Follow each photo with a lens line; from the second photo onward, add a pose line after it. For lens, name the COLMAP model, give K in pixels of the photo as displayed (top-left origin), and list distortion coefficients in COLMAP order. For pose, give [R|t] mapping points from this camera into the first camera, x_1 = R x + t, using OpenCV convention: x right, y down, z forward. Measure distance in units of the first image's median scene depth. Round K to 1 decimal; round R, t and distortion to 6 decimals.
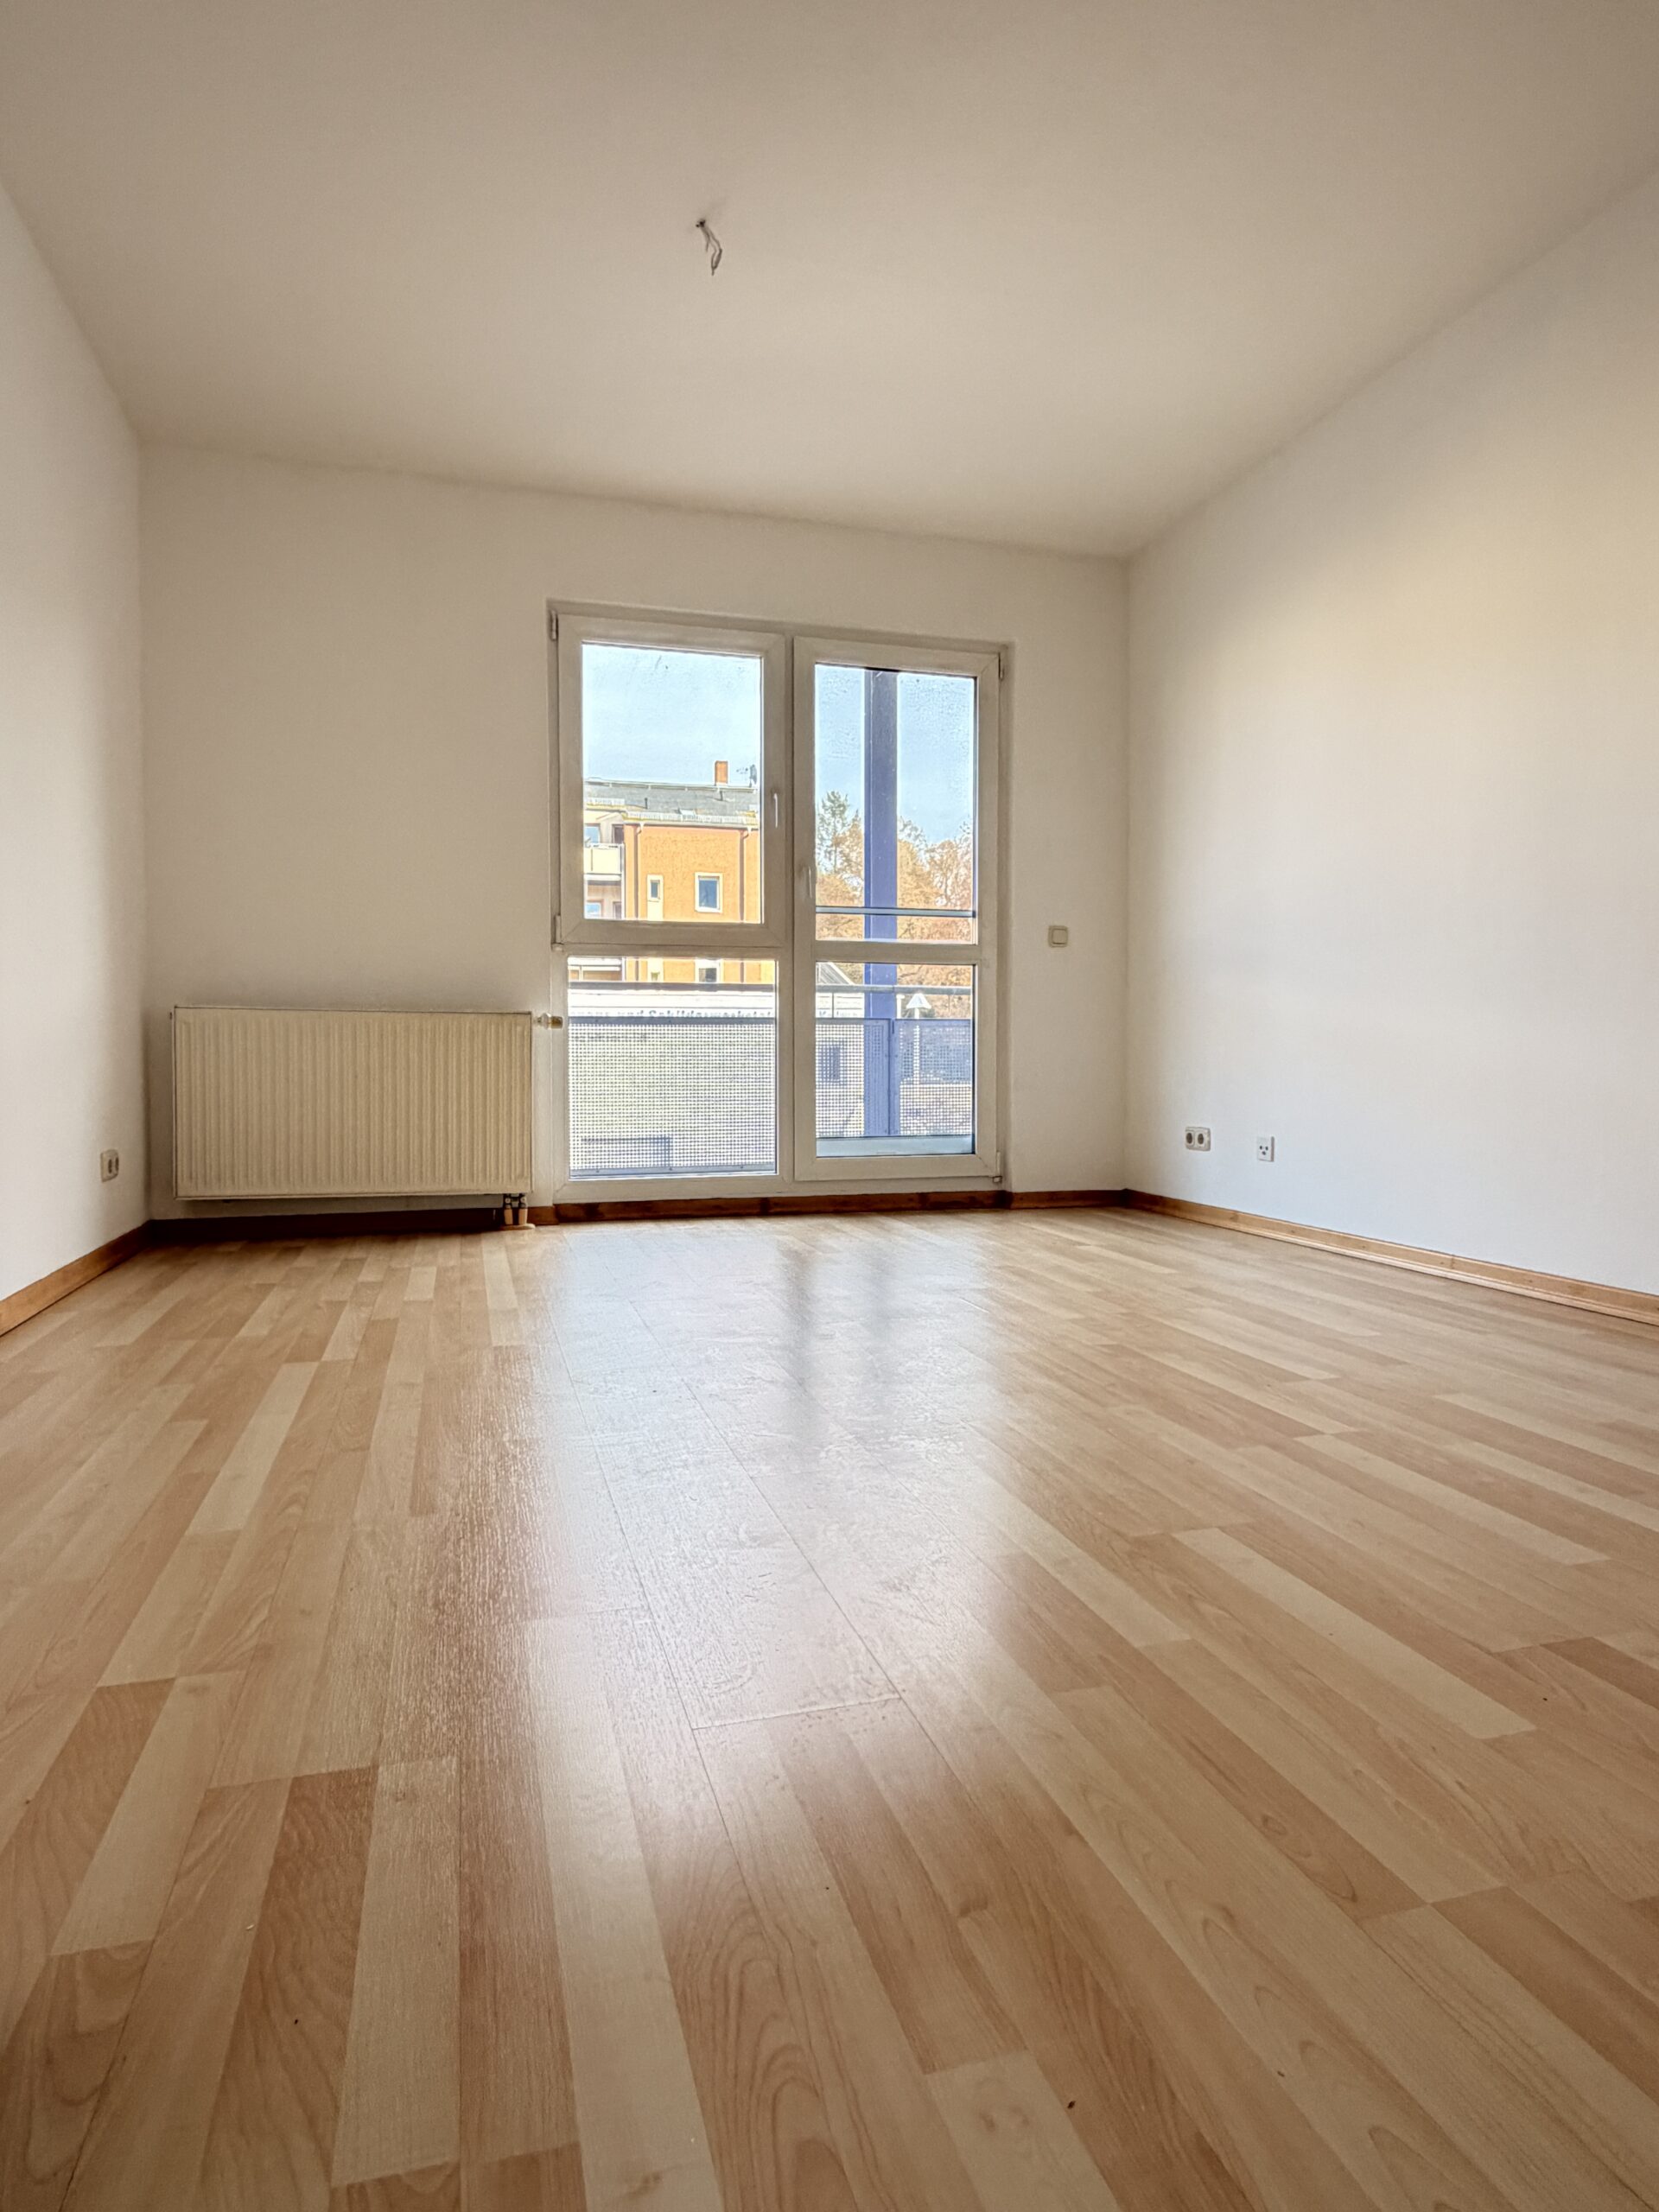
lens RADIAL K [[1266.6, 0, 829.5], [0, 1266.6, 1106.0], [0, 0, 1]] dist [0.001378, -0.000901]
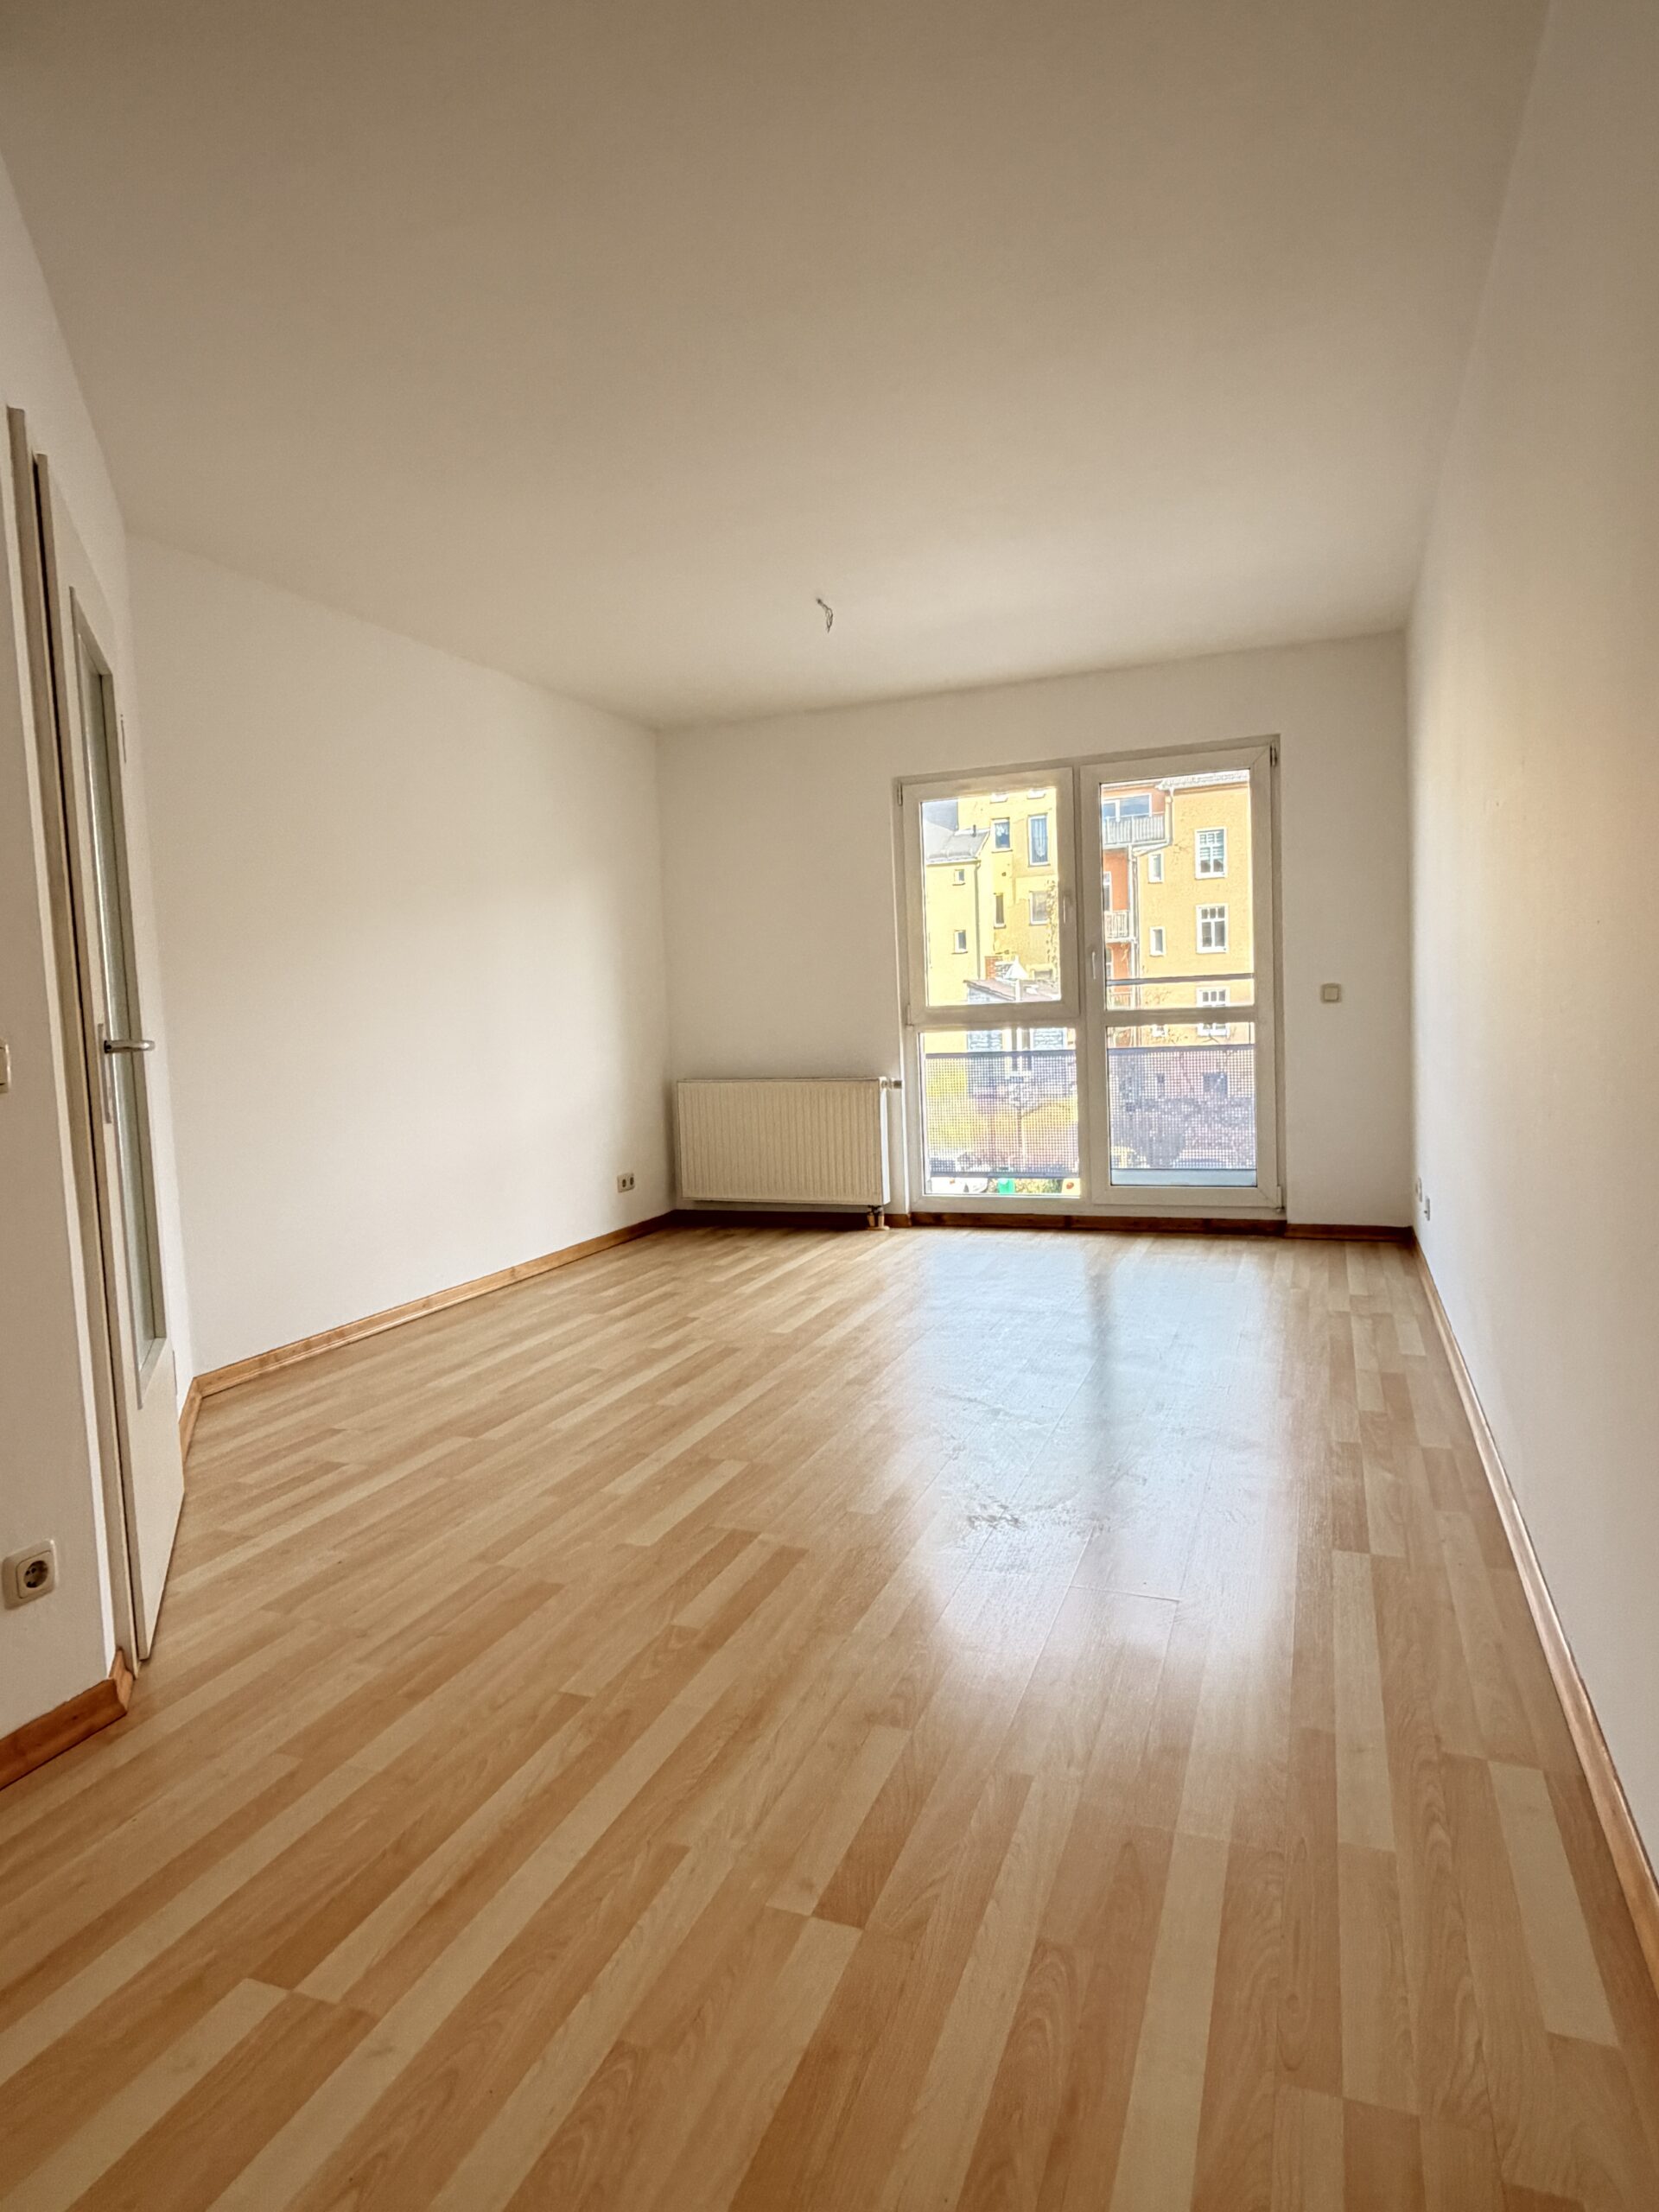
lens RADIAL K [[1266.6, 0, 829.5], [0, 1266.6, 1106.0], [0, 0, 1]] dist [0.001378, -0.000901]
pose [[0.792366, 0.014947, -0.609863, 0.552663], [0.017286, 0.998748, 0.046938, -0.104643], [0.609802, -0.047734, 0.791115, -0.149249]]
